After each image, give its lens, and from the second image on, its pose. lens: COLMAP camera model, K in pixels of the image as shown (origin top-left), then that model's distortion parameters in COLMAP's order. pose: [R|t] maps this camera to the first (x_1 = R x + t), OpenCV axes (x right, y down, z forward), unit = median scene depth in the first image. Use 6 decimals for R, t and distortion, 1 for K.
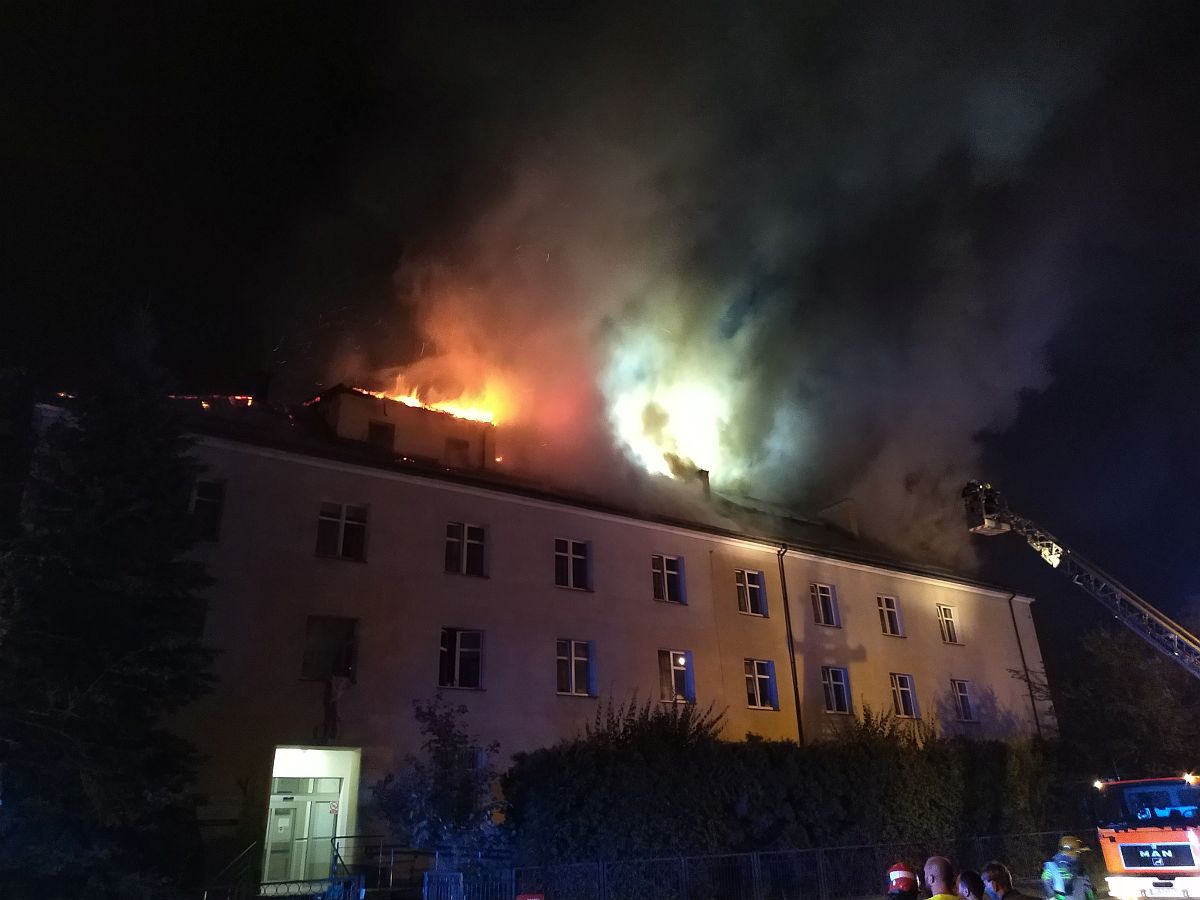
lens RADIAL K [[866.6, 0, 598.0], [0, 866.6, 452.2], [0, 0, 1]] dist [0.007801, -0.022231]
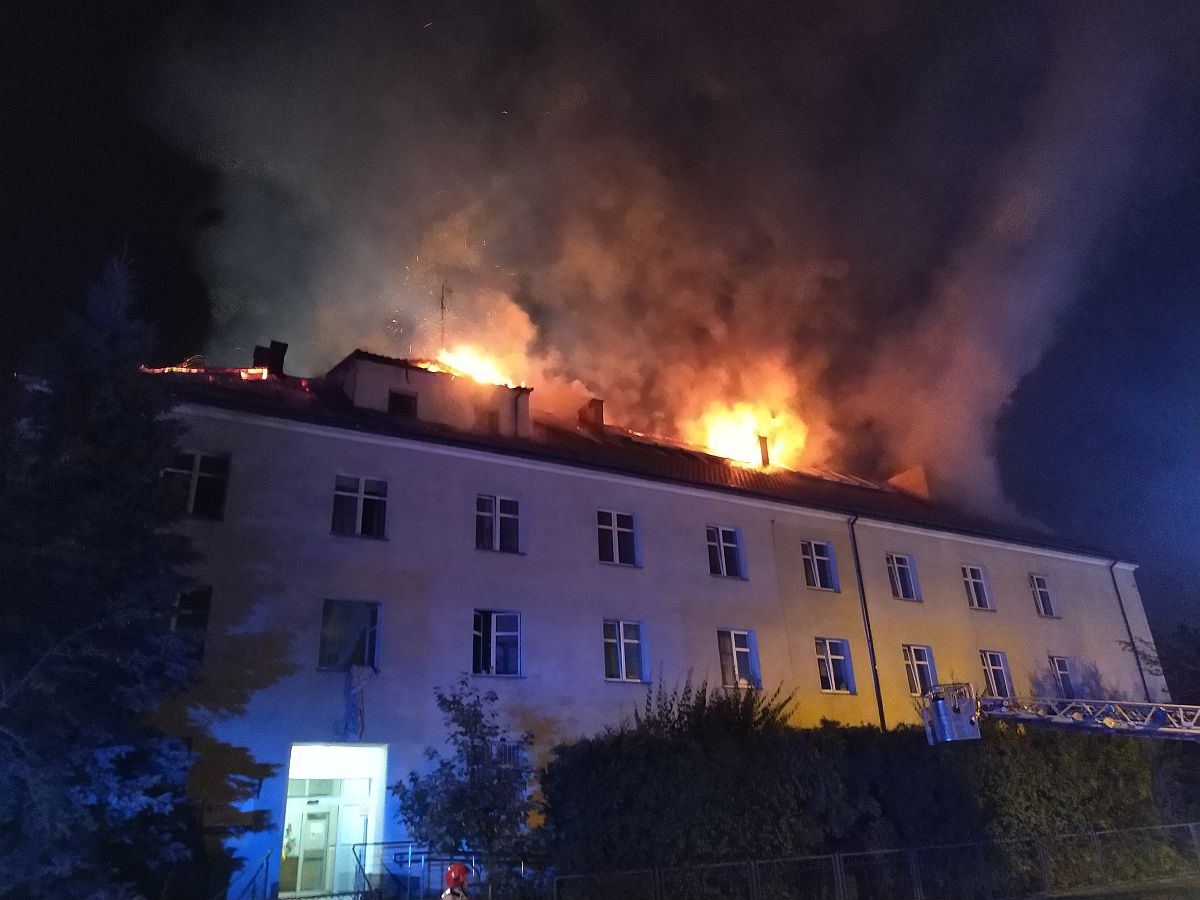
lens RADIAL K [[866.6, 0, 601.1], [0, 866.6, 452.3], [0, 0, 1]] dist [0.007801, -0.022231]
pose [[0.996932, -0.043718, -0.064926, 0.017599], [0.043764, 0.999042, -0.000719, 0.044115], [0.064895, -0.002124, 0.997890, 0.105928]]
